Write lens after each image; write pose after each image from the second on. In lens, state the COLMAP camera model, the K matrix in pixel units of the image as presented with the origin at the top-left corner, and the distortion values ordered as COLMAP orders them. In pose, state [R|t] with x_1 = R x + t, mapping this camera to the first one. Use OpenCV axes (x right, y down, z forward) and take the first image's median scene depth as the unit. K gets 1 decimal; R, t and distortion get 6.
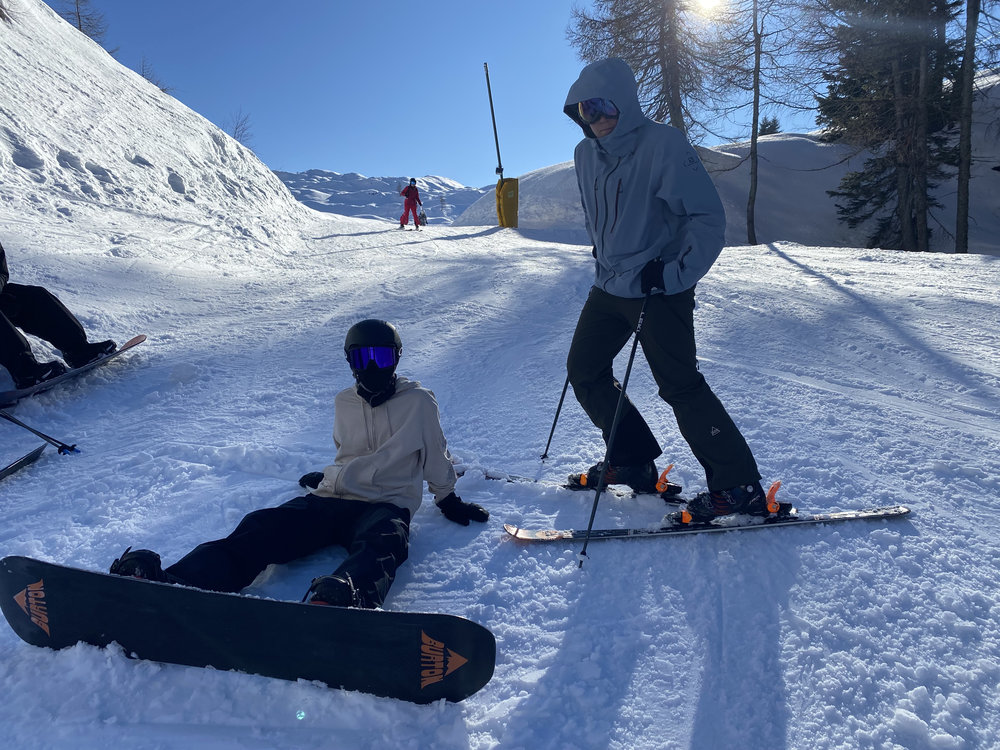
lens RADIAL K [[767.1, 0, 500.0], [0, 767.1, 375.0], [0, 0, 1]] dist [0.018516, -0.019460]
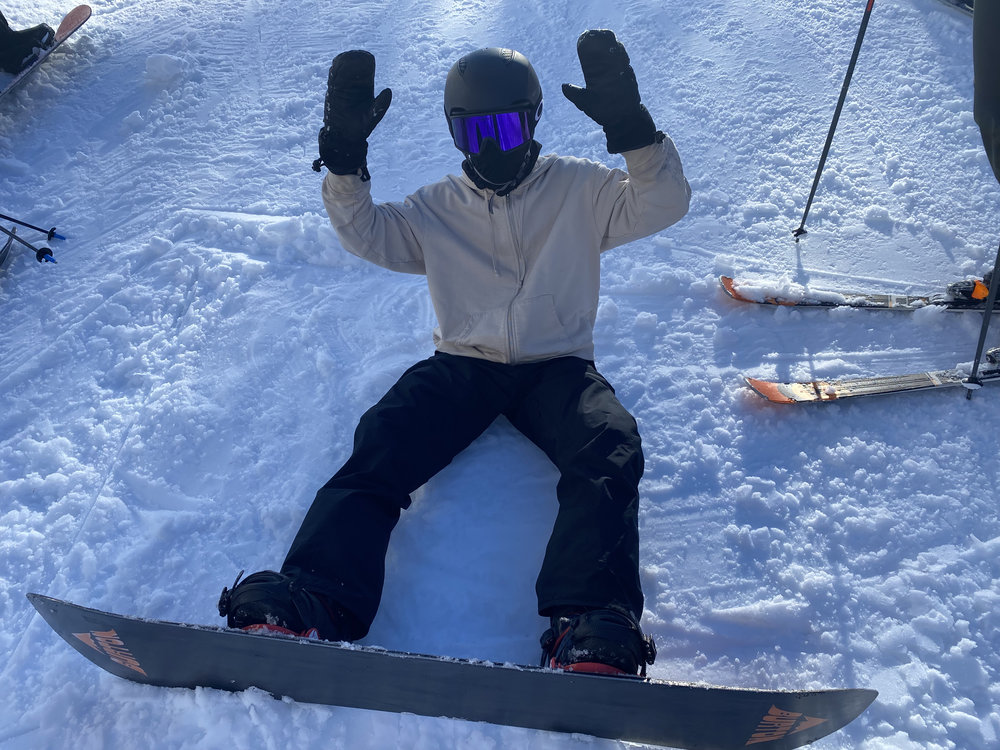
lens RADIAL K [[739.8, 0, 500.0], [0, 739.8, 375.0], [0, 0, 1]] dist [0.011753, -0.011202]
pose [[0.998188, -0.058815, 0.012740, -0.135988], [0.044861, 0.868351, 0.493916, -0.087176], [-0.040113, -0.492450, 0.869416, 0.275457]]
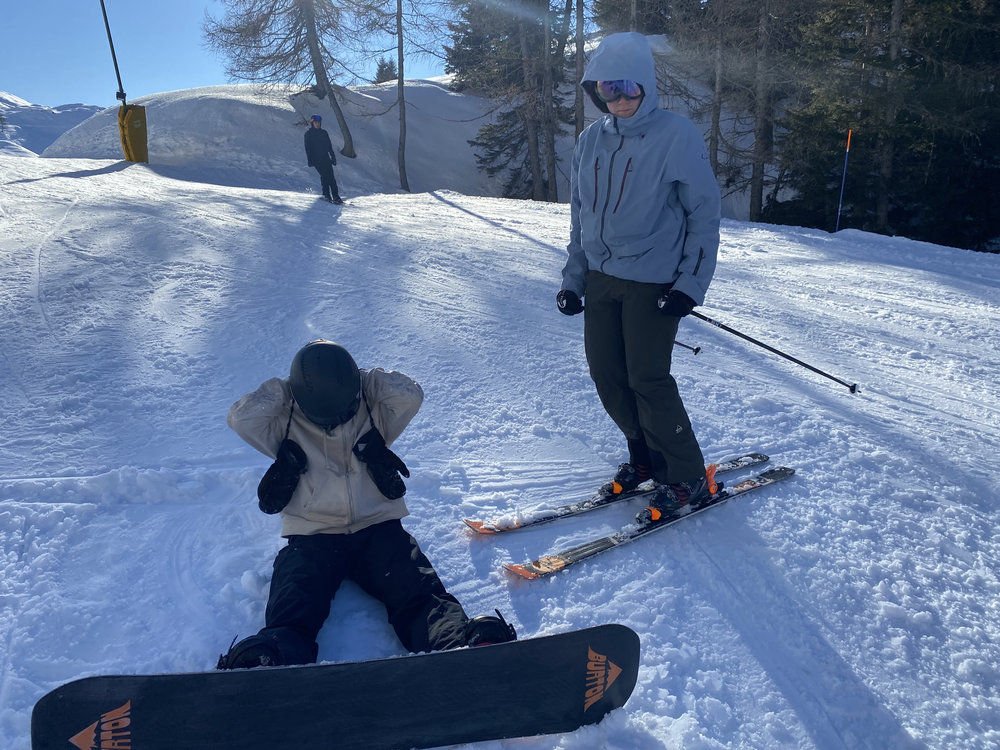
lens RADIAL K [[756.8, 0, 500.0], [0, 756.8, 375.0], [0, 0, 1]] dist [0.104633, -0.134838]
pose [[0.876521, -0.099061, 0.471061, -0.281423], [0.059605, 0.993400, 0.097997, -0.055735], [-0.477659, -0.057819, 0.876640, 0.069511]]
